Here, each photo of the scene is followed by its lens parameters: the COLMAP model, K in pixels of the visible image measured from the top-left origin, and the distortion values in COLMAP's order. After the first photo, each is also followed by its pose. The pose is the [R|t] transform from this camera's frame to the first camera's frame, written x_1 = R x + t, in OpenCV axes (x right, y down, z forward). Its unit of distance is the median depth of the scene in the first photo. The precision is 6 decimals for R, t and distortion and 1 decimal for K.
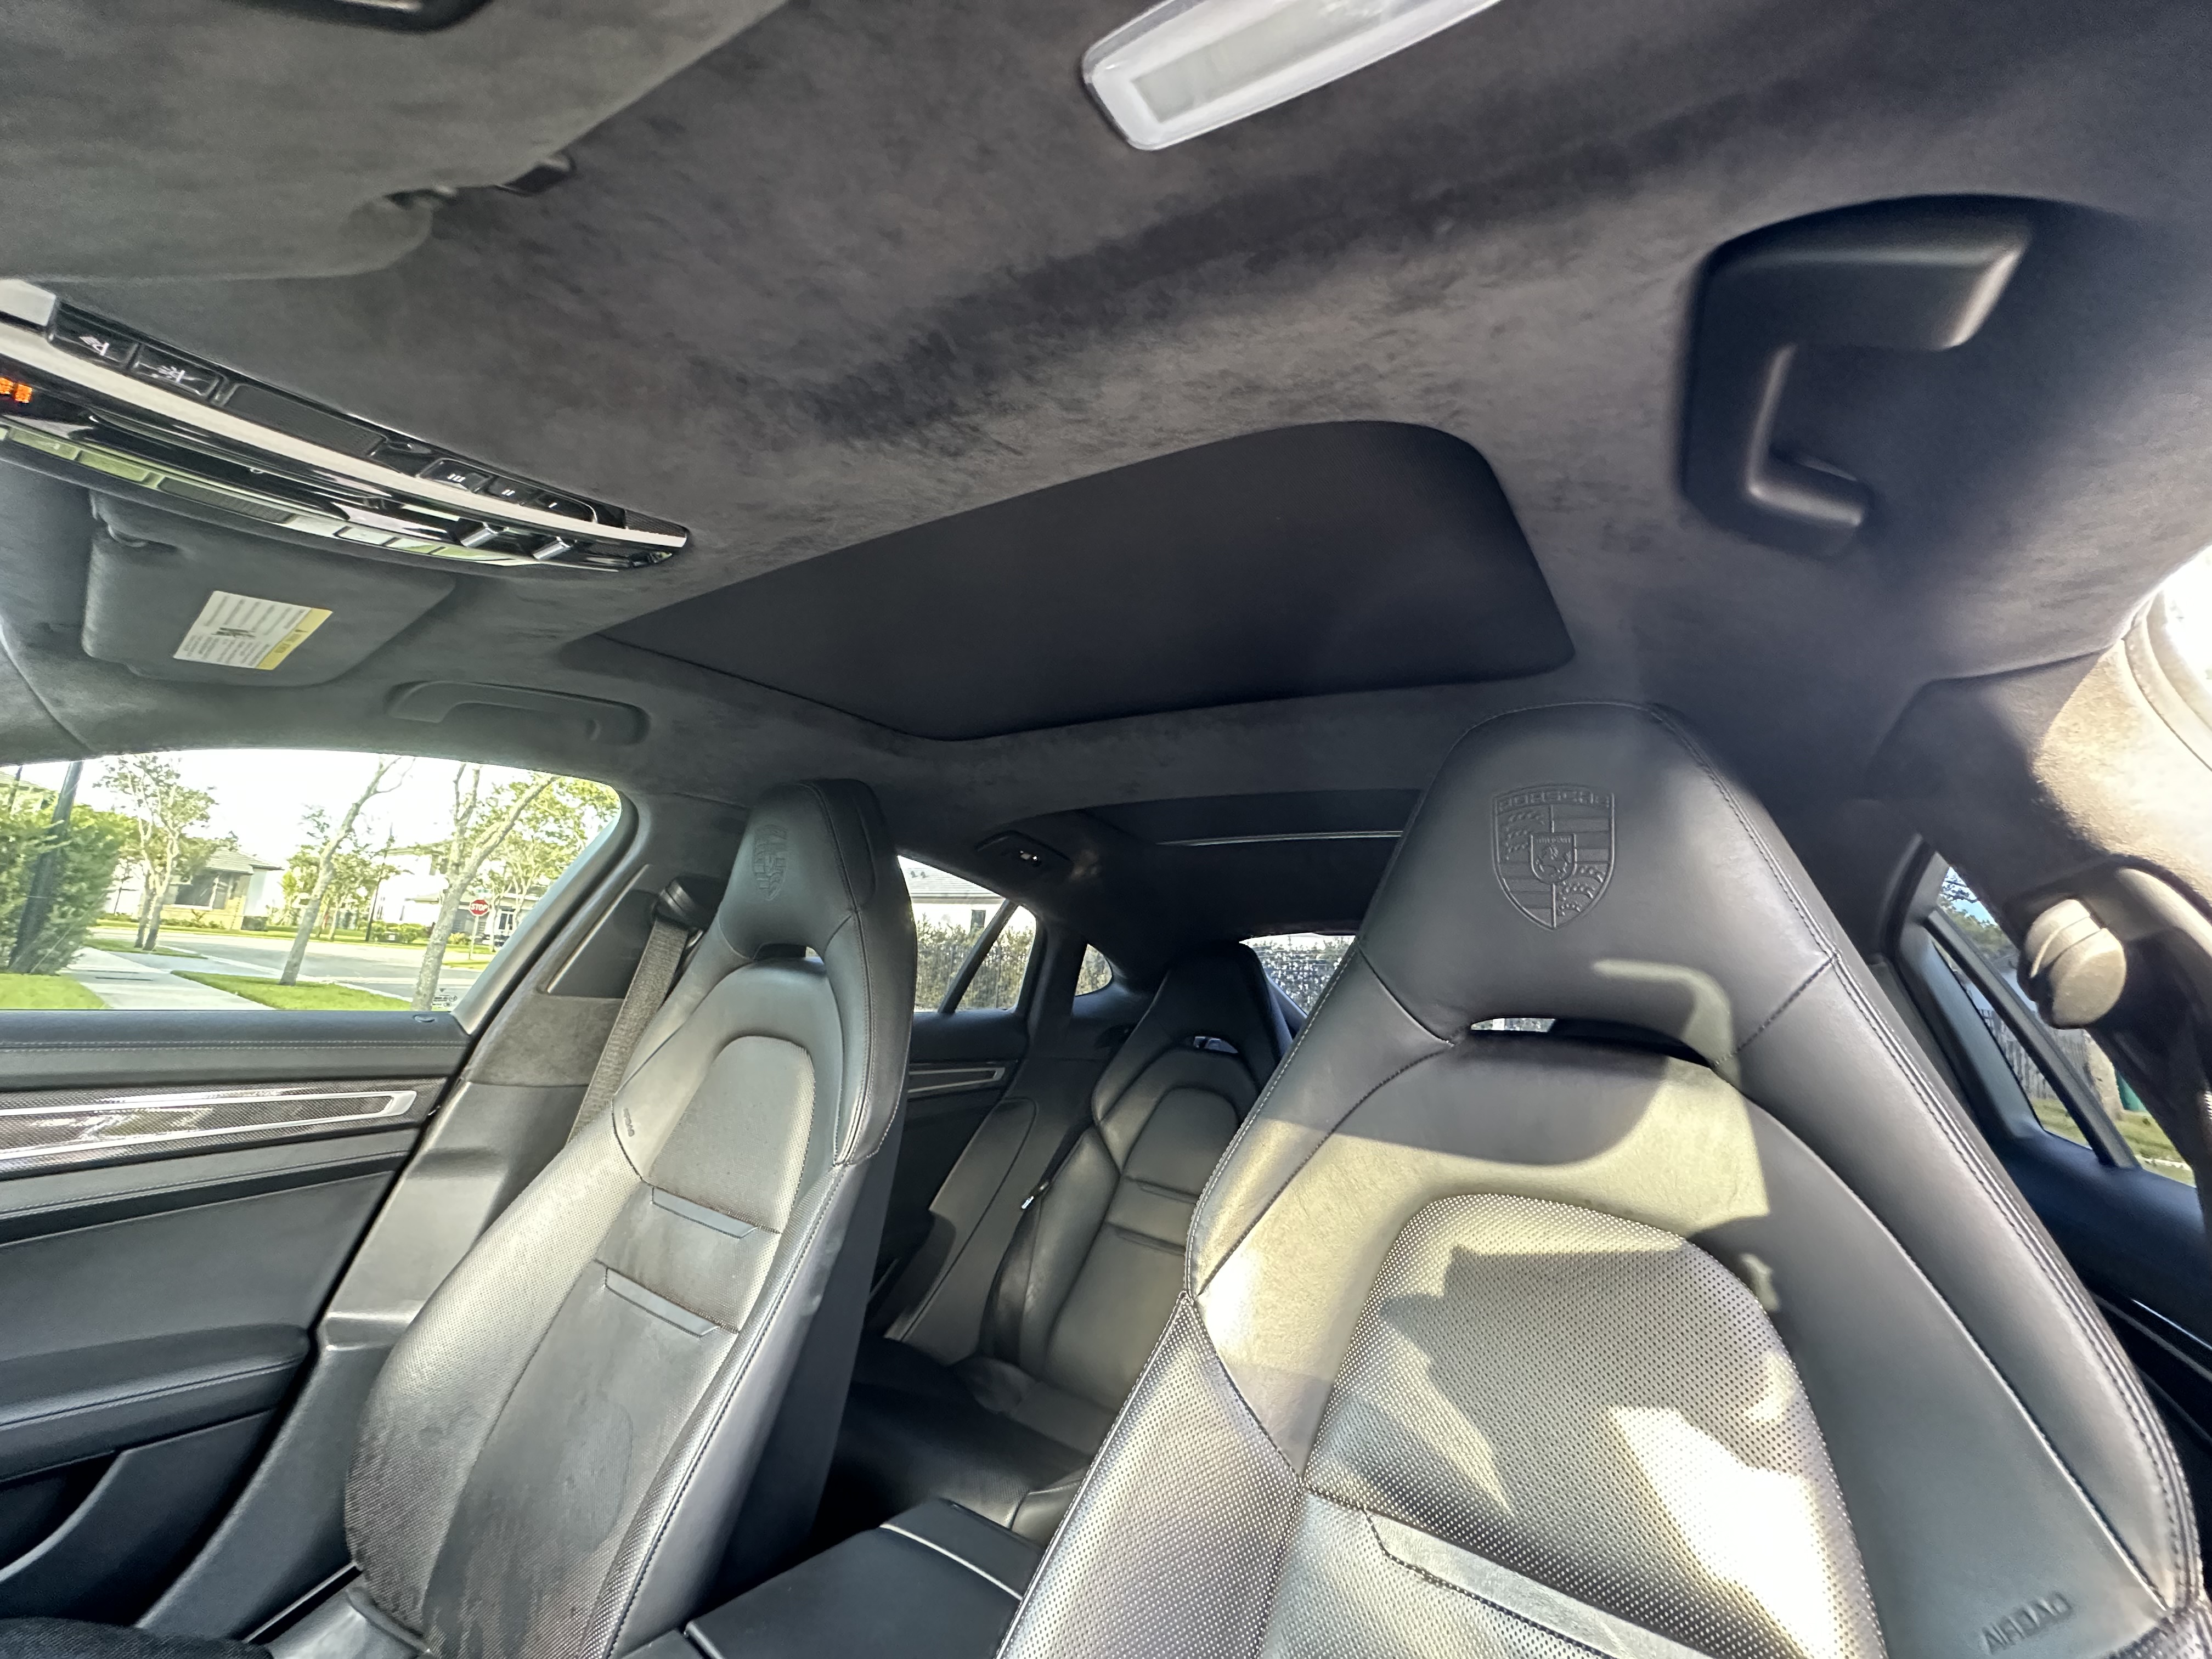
lens RADIAL K [[887.6, 0, 1106.0], [0, 887.6, 829.5], [0, 0, 1]] dist [-0.001286, -0.000428]
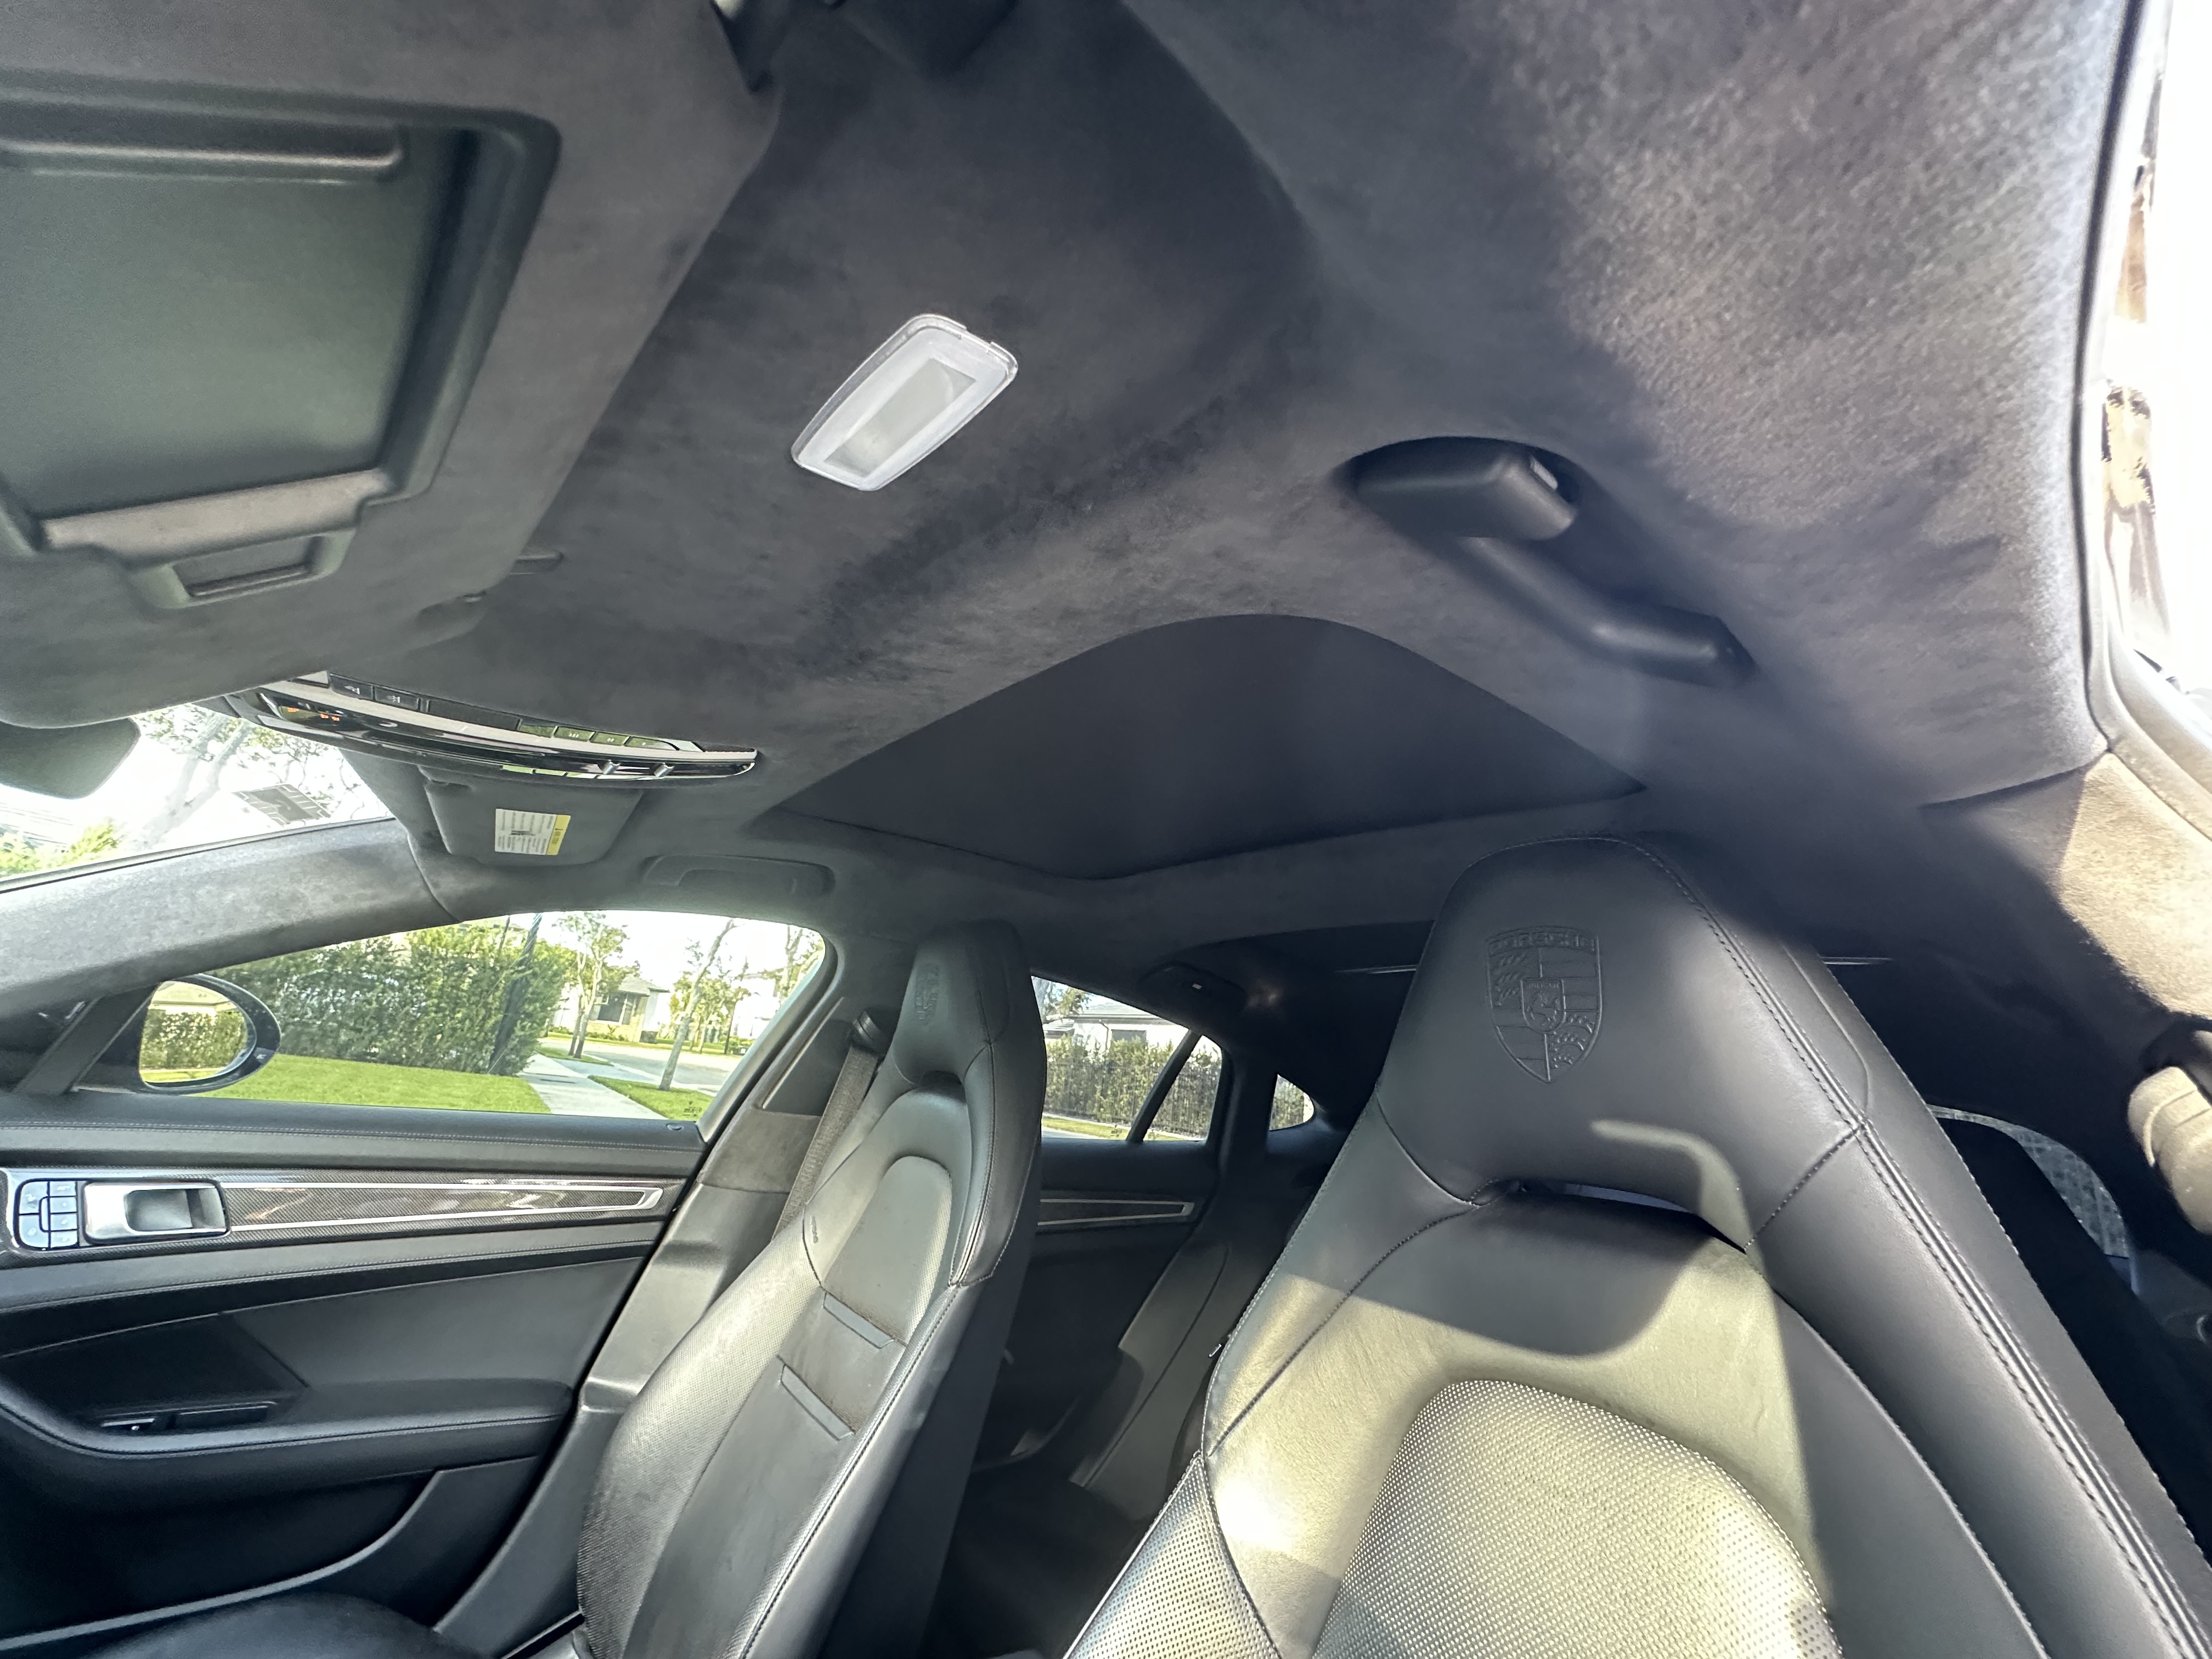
lens RADIAL K [[887.6, 0, 1106.0], [0, 887.6, 829.5], [0, 0, 1]] dist [-0.001286, -0.000428]
pose [[0.955260, -0.053947, -0.290805, 0.179646], [0.014381, 0.990534, -0.136511, -0.015941], [0.295417, 0.126222, 0.946994, -0.025812]]
